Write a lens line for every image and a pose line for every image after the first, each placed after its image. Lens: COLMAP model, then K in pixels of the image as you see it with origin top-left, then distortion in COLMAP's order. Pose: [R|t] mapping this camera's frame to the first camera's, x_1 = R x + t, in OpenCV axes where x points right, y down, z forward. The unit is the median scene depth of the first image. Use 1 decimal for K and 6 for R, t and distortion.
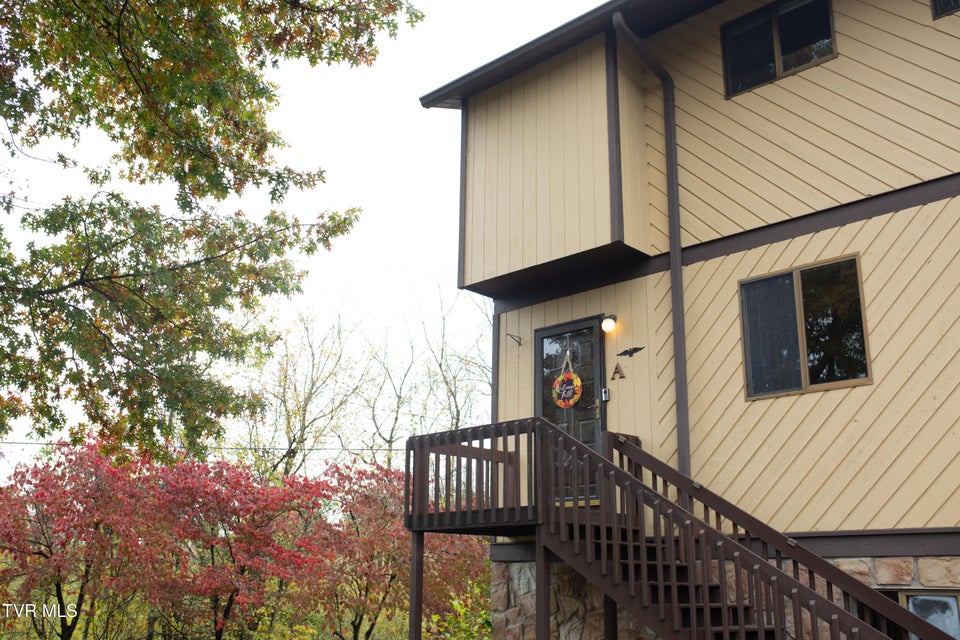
lens RADIAL K [[907.7, 0, 480.0], [0, 907.7, 320.0], [0, 0, 1]] dist [-0.063564, 0.096161]
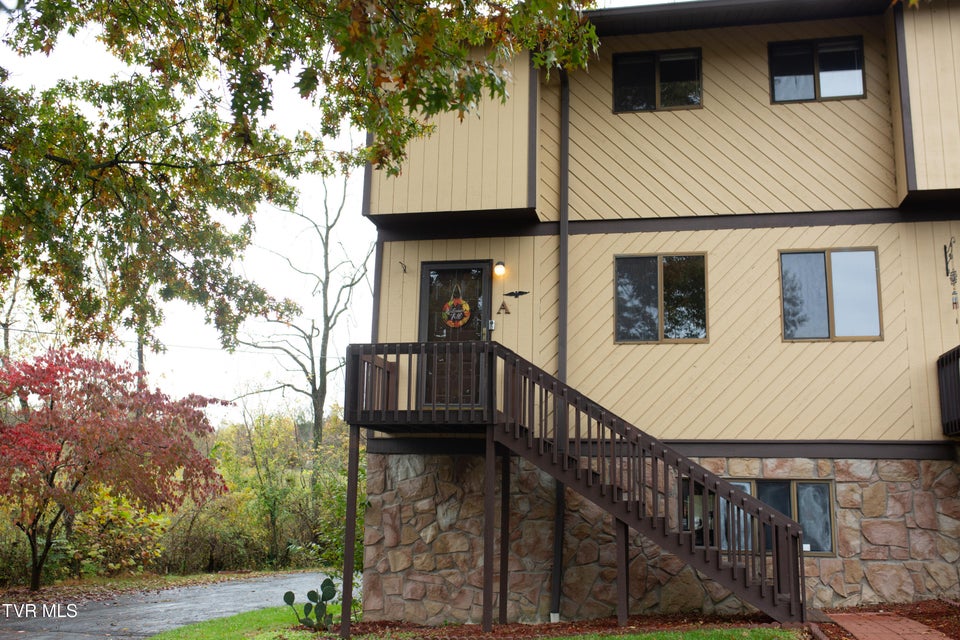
lens RADIAL K [[907.7, 0, 480.0], [0, 907.7, 320.0], [0, 0, 1]] dist [-0.063564, 0.096161]
pose [[0.848793, 0.108938, 0.517380, -0.550732], [-0.159229, 0.985782, 0.053662, 0.011468], [-0.504179, -0.127929, 0.854072, -0.063657]]
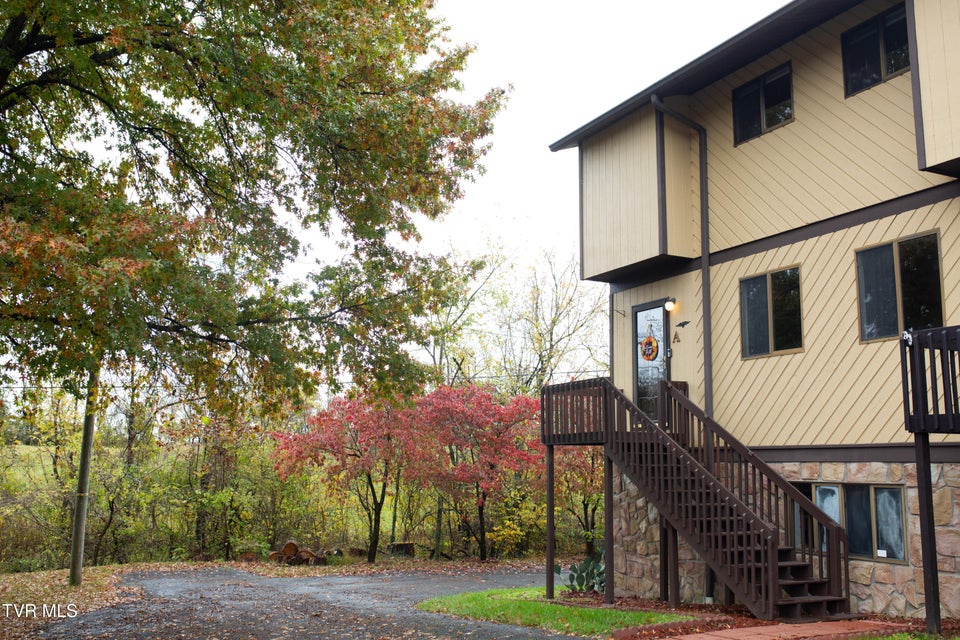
lens RADIAL K [[907.7, 0, 480.0], [0, 907.7, 320.0], [0, 0, 1]] dist [-0.063564, 0.096161]
pose [[0.942247, -0.057789, -0.329896, 0.356756], [0.098054, 0.989440, 0.106739, -0.169318], [0.320244, -0.132923, 0.937963, -0.516435]]
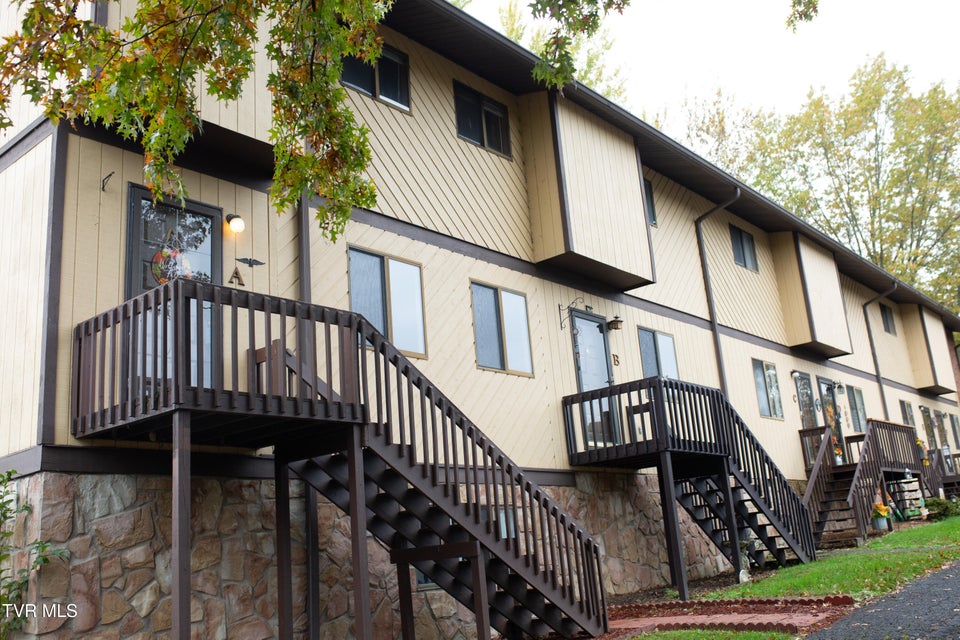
lens RADIAL K [[907.7, 0, 480.0], [0, 907.7, 320.0], [0, 0, 1]] dist [-0.063564, 0.096161]
pose [[-0.055767, 0.258965, 0.964276, -0.770485], [-0.199159, 0.943485, -0.264899, 0.306161], [-0.978379, -0.206817, -0.001040, 0.786578]]
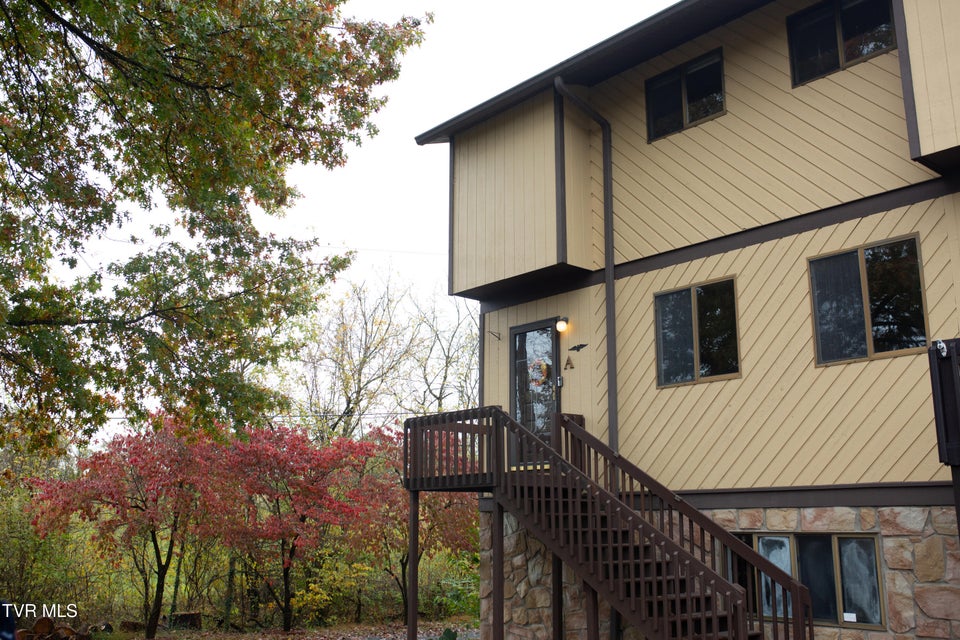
lens RADIAL K [[907.7, 0, 480.0], [0, 907.7, 320.0], [0, 0, 1]] dist [-0.063564, 0.096161]
pose [[0.996152, -0.030674, -0.082100, 0.140747], [0.035860, 0.997403, 0.062456, -0.090729], [0.079971, -0.065160, 0.994665, -0.276933]]
